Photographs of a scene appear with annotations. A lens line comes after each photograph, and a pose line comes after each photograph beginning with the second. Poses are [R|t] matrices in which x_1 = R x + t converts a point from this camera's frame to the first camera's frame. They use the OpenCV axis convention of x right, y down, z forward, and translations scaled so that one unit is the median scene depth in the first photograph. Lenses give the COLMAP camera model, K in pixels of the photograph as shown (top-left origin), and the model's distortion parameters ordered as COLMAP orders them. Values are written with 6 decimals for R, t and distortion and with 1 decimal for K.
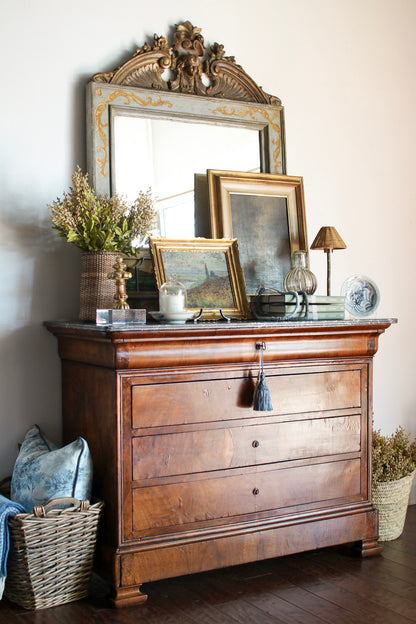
lens RADIAL K [[867.7, 0, 208.0], [0, 867.7, 312.0], [0, 0, 1]] dist [-0.176120, 0.230896]
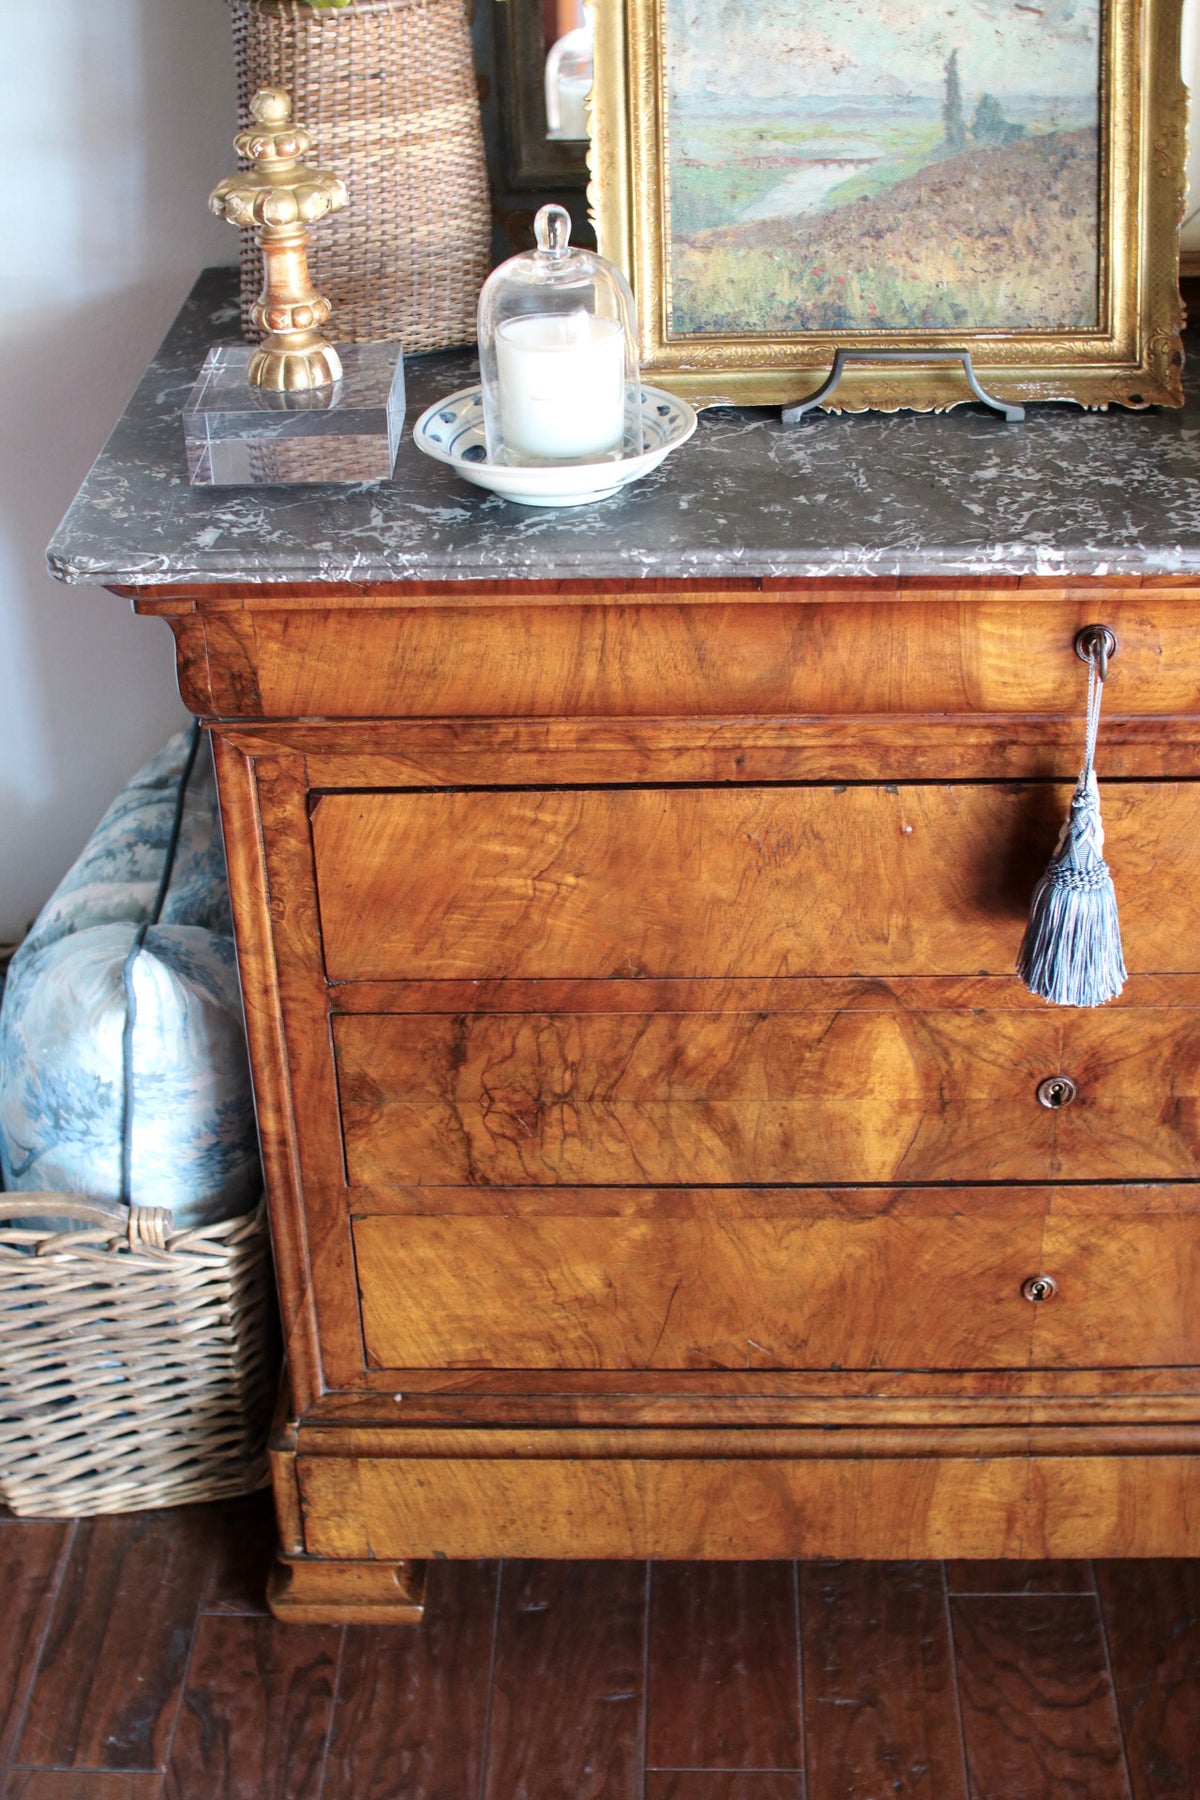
lens RADIAL K [[2502.9, 0, 600.0], [0, 2502.9, 900.0], [0, 0, 1]] dist [-0.176120, 0.230896]
pose [[0.842838, 0.262499, -0.469807, 0.219227], [0.009755, 0.865380, 0.501021, -0.161388], [0.538079, -0.426863, 0.726814, 0.570558]]
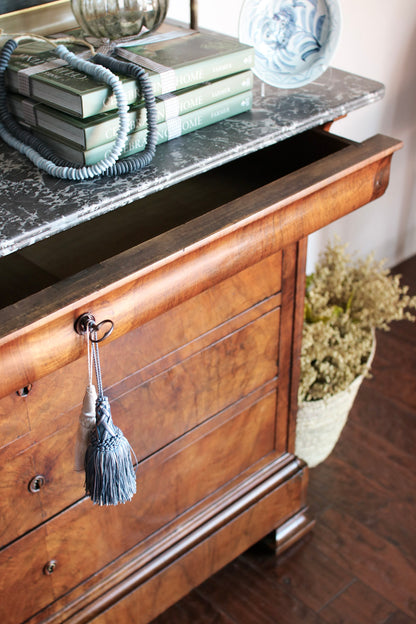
lens RADIAL K [[935.9, 0, 208.0], [0, 935.9, 312.0], [0, 0, 1]] dist [-0.161099, 0.066422]
pose [[0.974201, -0.124730, 0.188083, 0.062153], [0.004382, 0.843691, 0.536811, -0.134900], [-0.225640, -0.522138, 0.822471, 0.689478]]
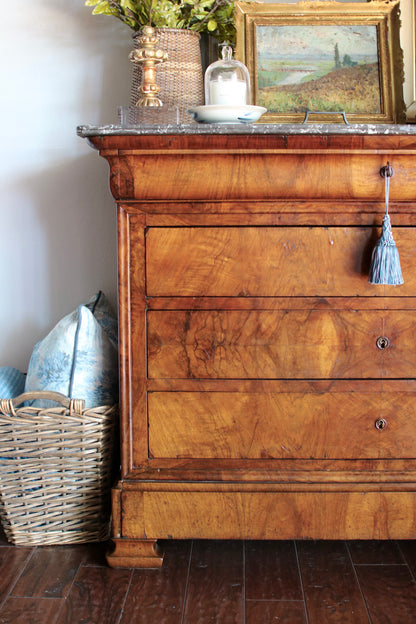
lens RADIAL K [[867.7, 0, 208.0], [0, 867.7, 312.0], [0, 0, 1]] dist [-0.176120, 0.230896]
pose [[0.841793, 0.067969, -0.535504, 0.267752], [-0.013293, 0.994350, 0.105312, 0.073595], [0.539637, -0.081533, 0.837941, 0.457112]]
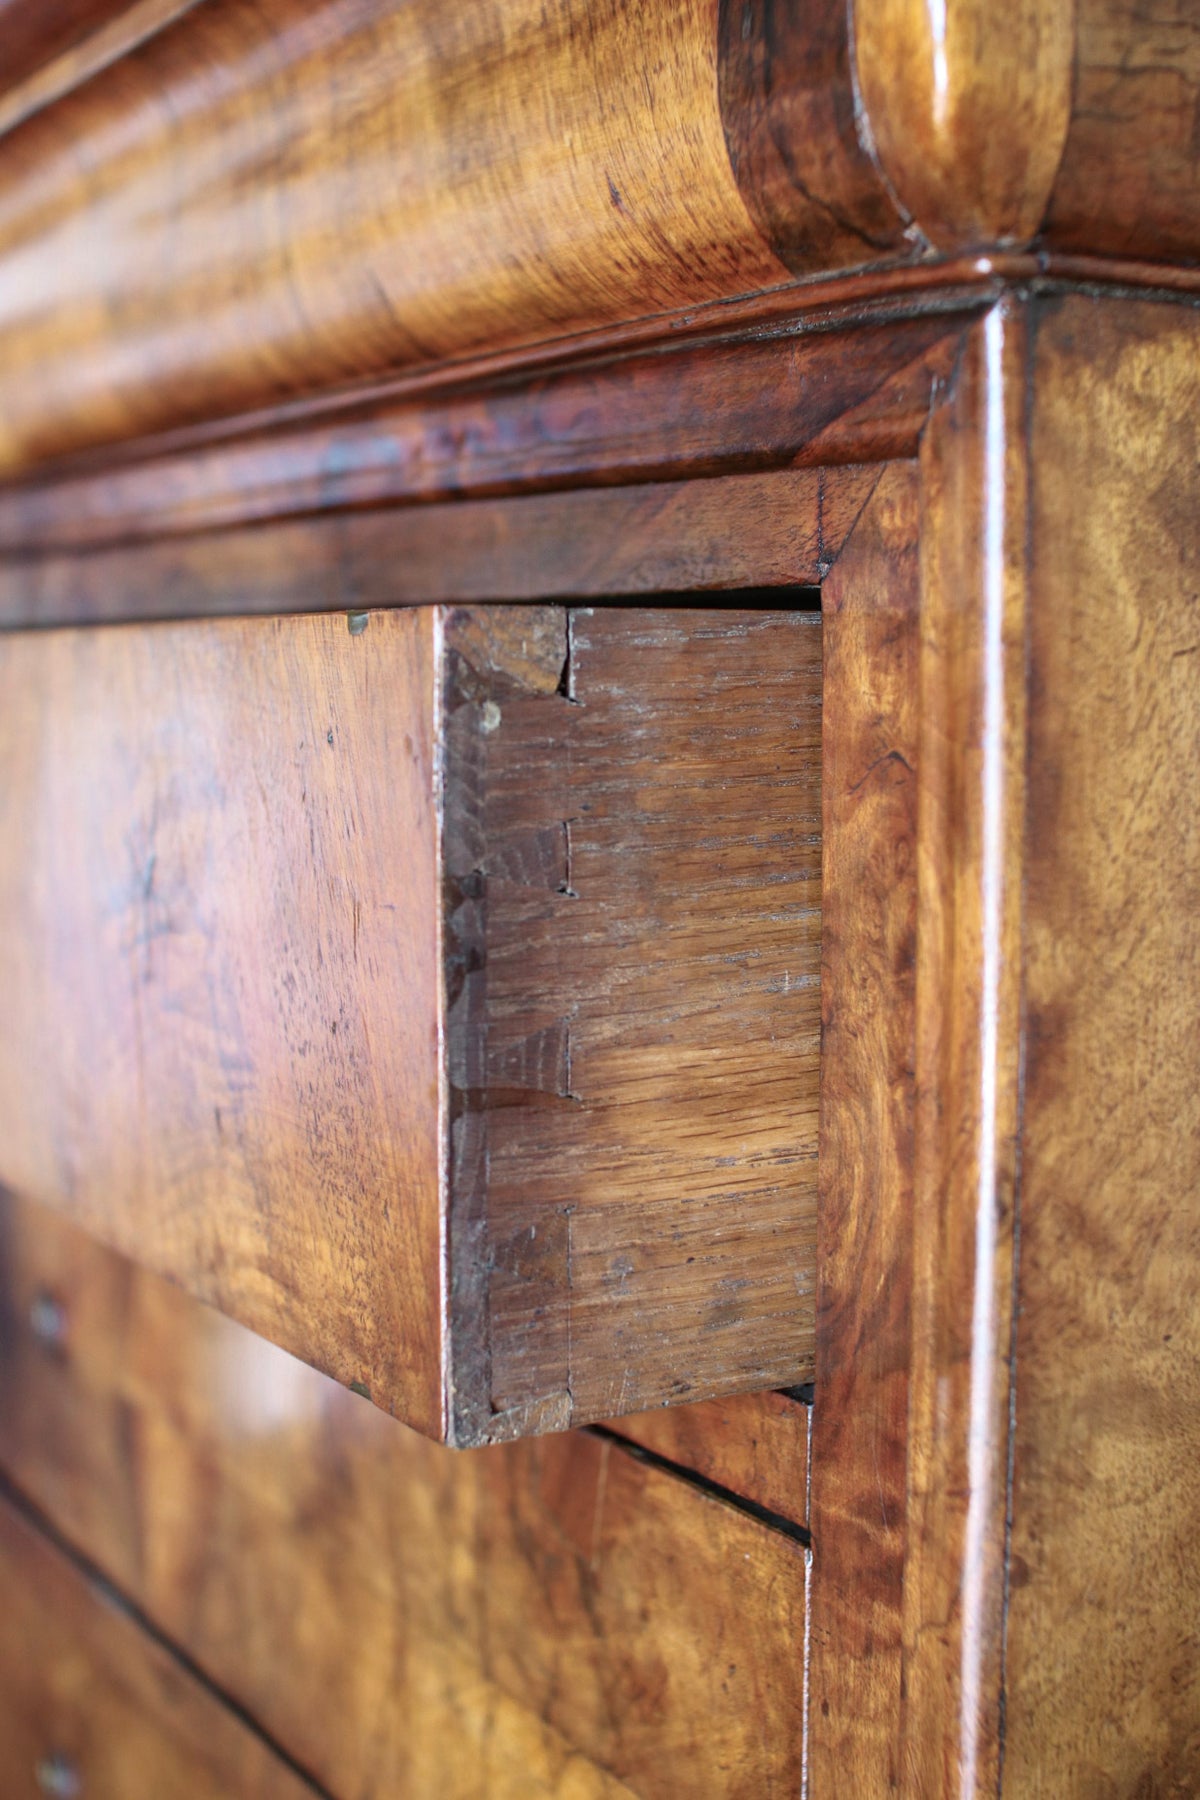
lens RADIAL K [[2502.9, 0, 600.0], [0, 2502.9, 900.0], [0, 0, 1]] dist [-0.176120, 0.230896]
pose [[-0.040890, 0.083099, -0.995702, 0.340559], [-0.017920, 0.996314, 0.083886, 0.078573], [0.999003, 0.021273, -0.039250, 1.084544]]
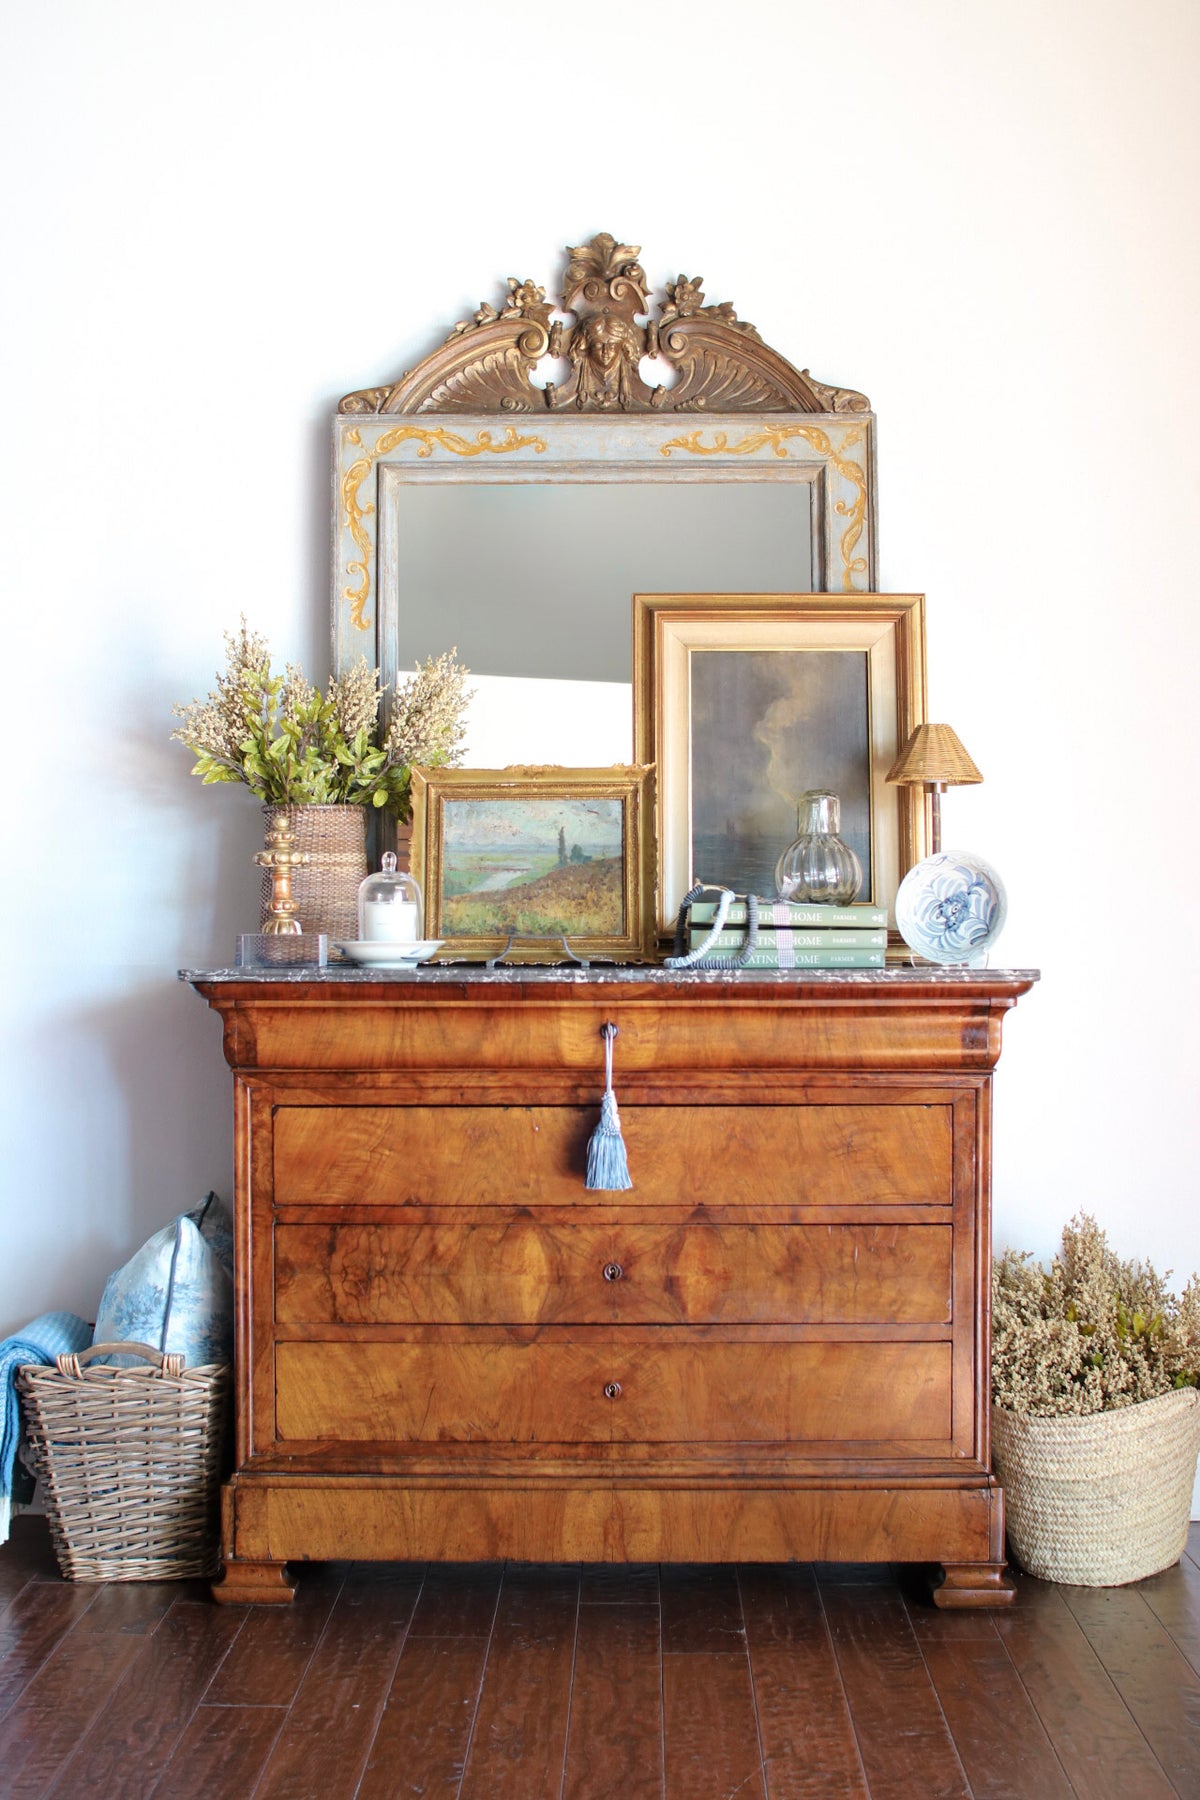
lens RADIAL K [[2502.9, 0, 600.0], [0, 2502.9, 900.0], [0, 0, 1]] dist [-0.176120, 0.230896]
pose [[0.852040, 0.001610, -0.523475, 0.668184], [-0.014866, 0.999666, -0.021122, 0.003525], [0.523266, 0.025779, 0.851779, -0.002652]]
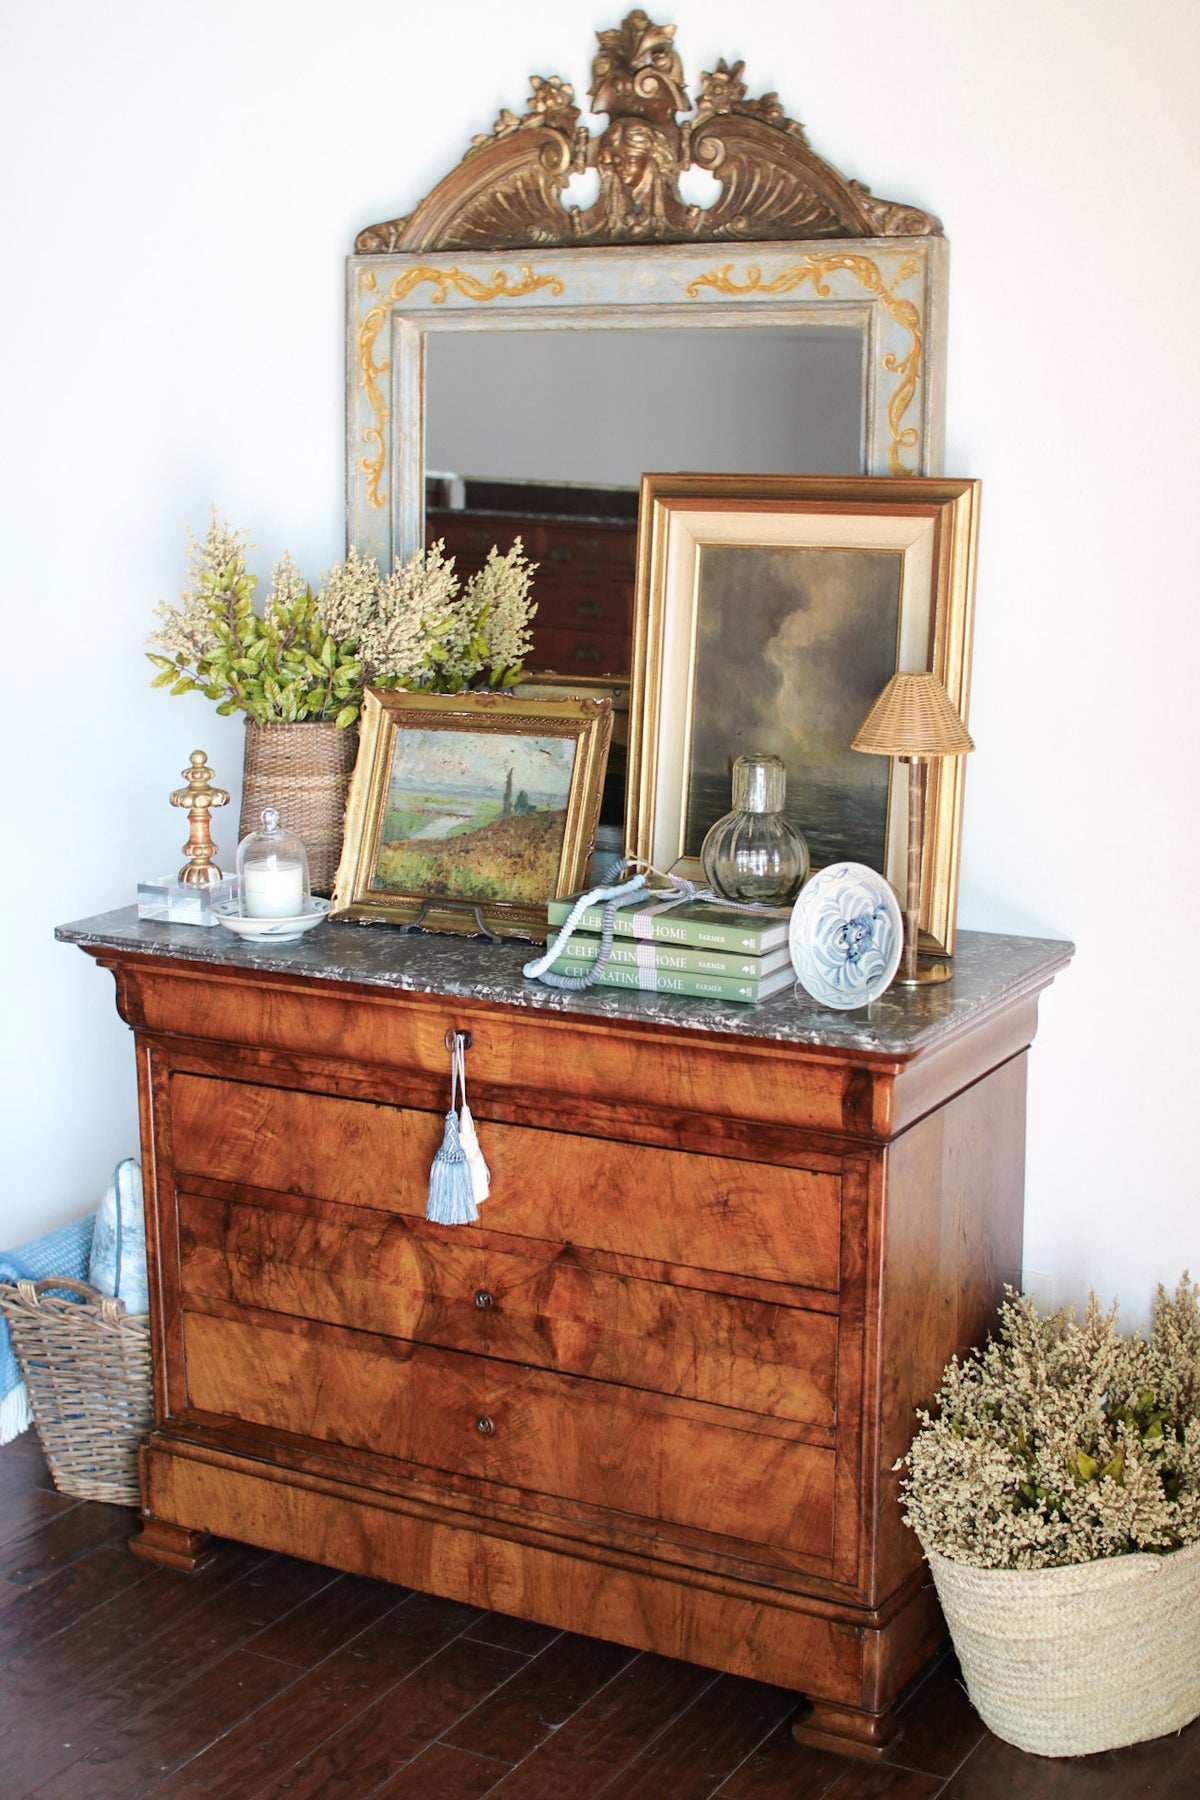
lens RADIAL K [[2534.7, 0, 600.0], [0, 2534.7, 900.0], [0, 0, 1]] dist [-0.169149, 0.175905]
pose [[0.500408, 0.177565, -0.847386, 0.942640], [-0.017399, 0.980608, 0.195207, -0.215621], [0.865615, -0.082939, 0.493793, 0.546085]]
